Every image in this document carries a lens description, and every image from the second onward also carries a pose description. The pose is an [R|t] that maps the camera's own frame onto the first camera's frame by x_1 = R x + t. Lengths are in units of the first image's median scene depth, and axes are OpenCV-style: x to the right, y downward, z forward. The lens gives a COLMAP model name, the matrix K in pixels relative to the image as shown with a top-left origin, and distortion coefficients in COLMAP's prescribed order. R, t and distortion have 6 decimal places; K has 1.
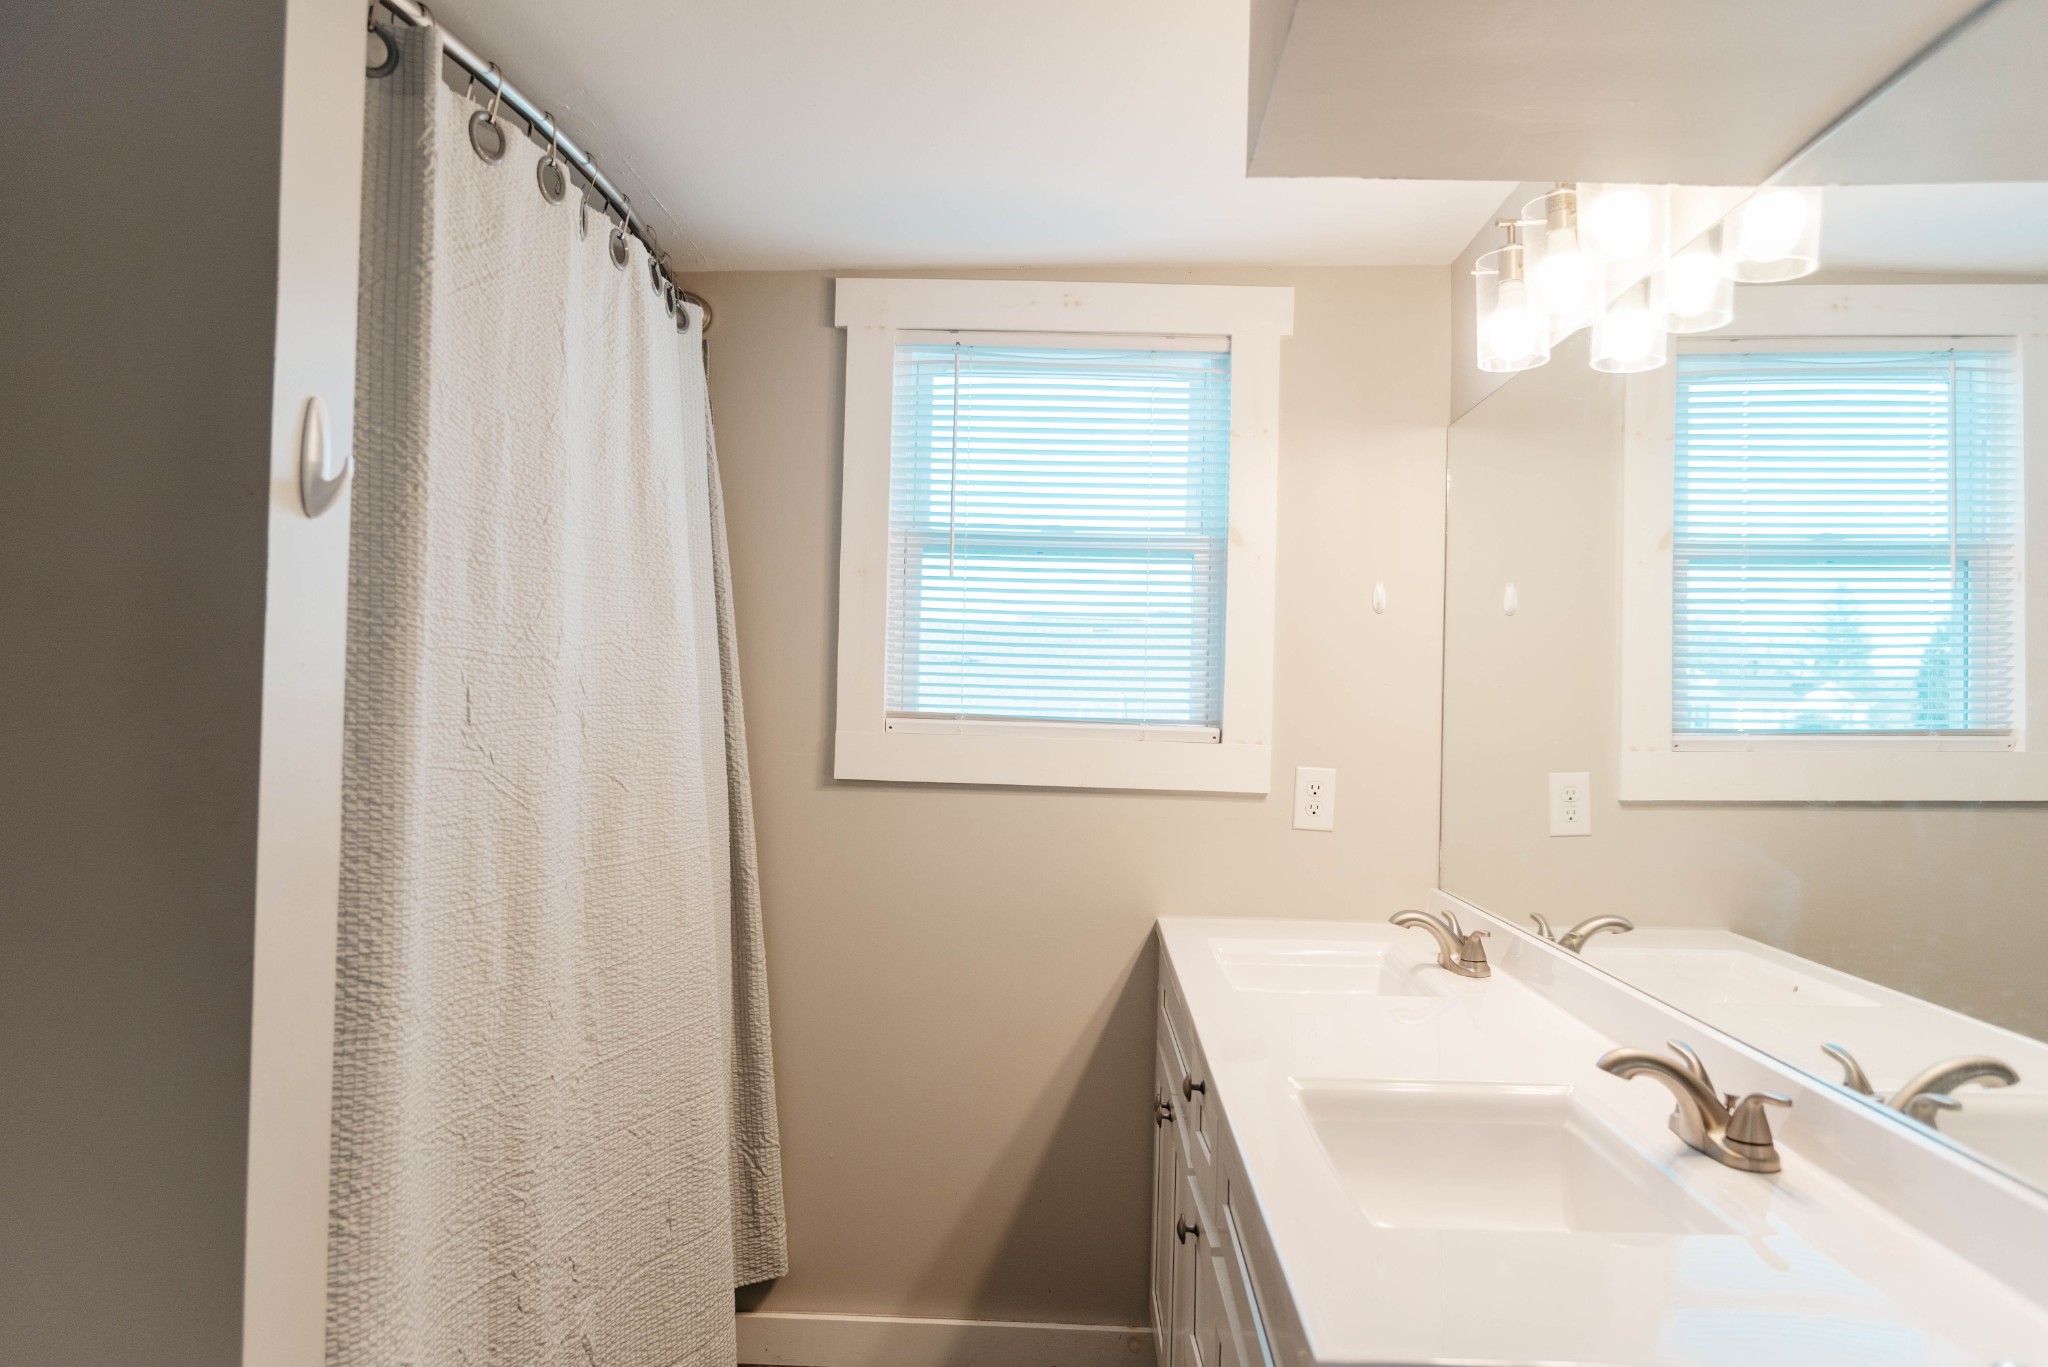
lens RADIAL K [[1372.1, 0, 1028.6], [0, 1372.1, 689.4], [0, 0, 1]] dist [0.007876, -0.008481]
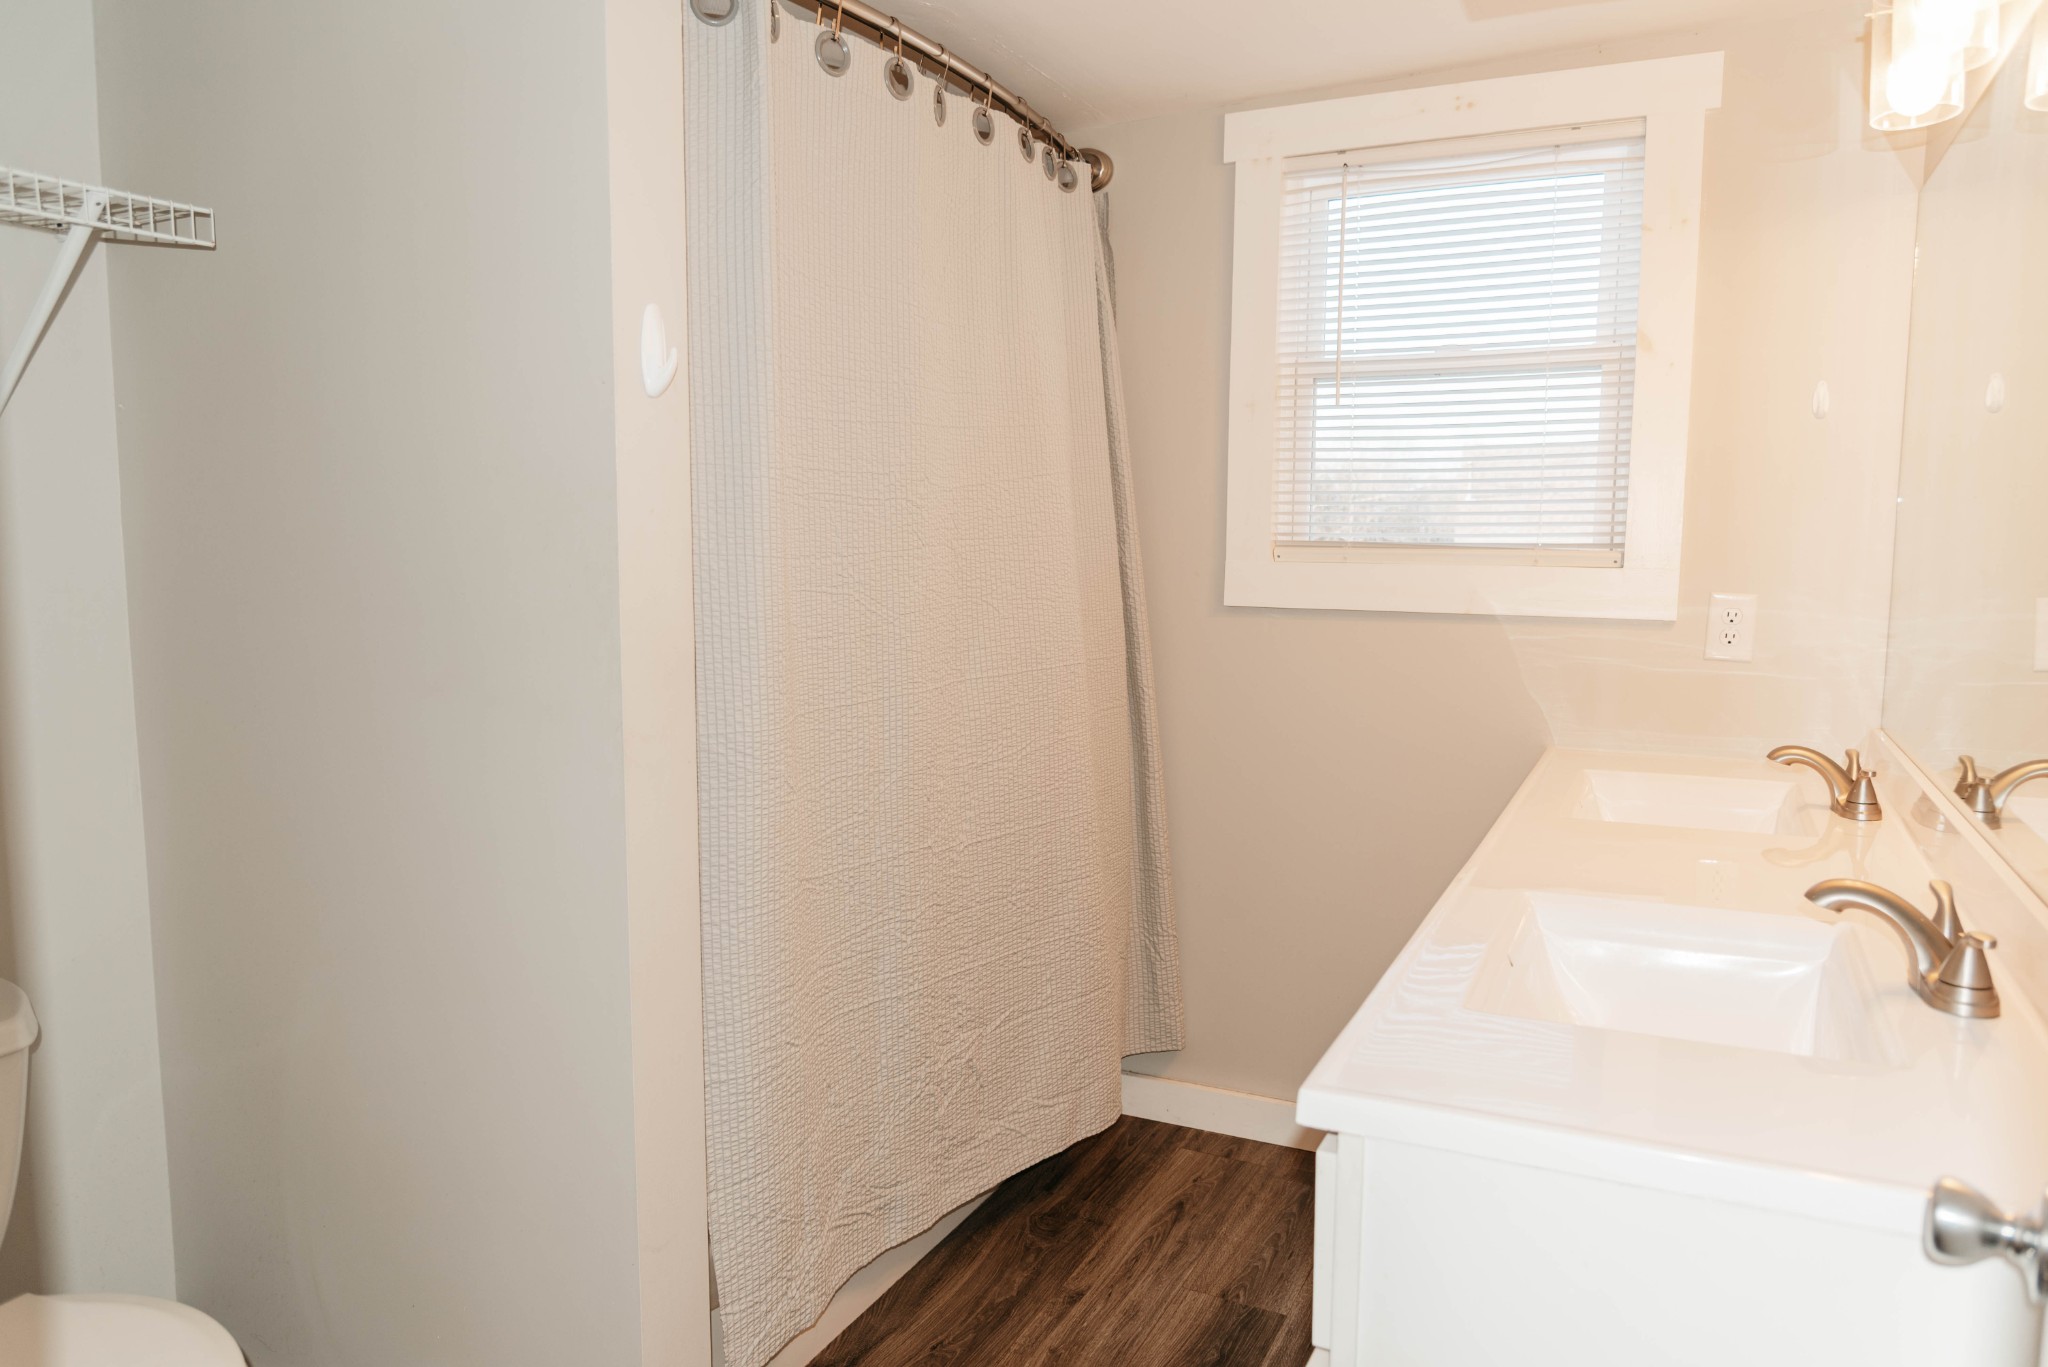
lens RADIAL K [[1372.1, 0, 1017.5], [0, 1372.1, 683.4], [0, 0, 1]] dist [0.007876, -0.008481]
pose [[0.909738, 0.024402, -0.414466, 0.154127], [0.023236, 0.993714, 0.109507, 0.005207], [0.414533, -0.109253, 0.903452, -0.032400]]
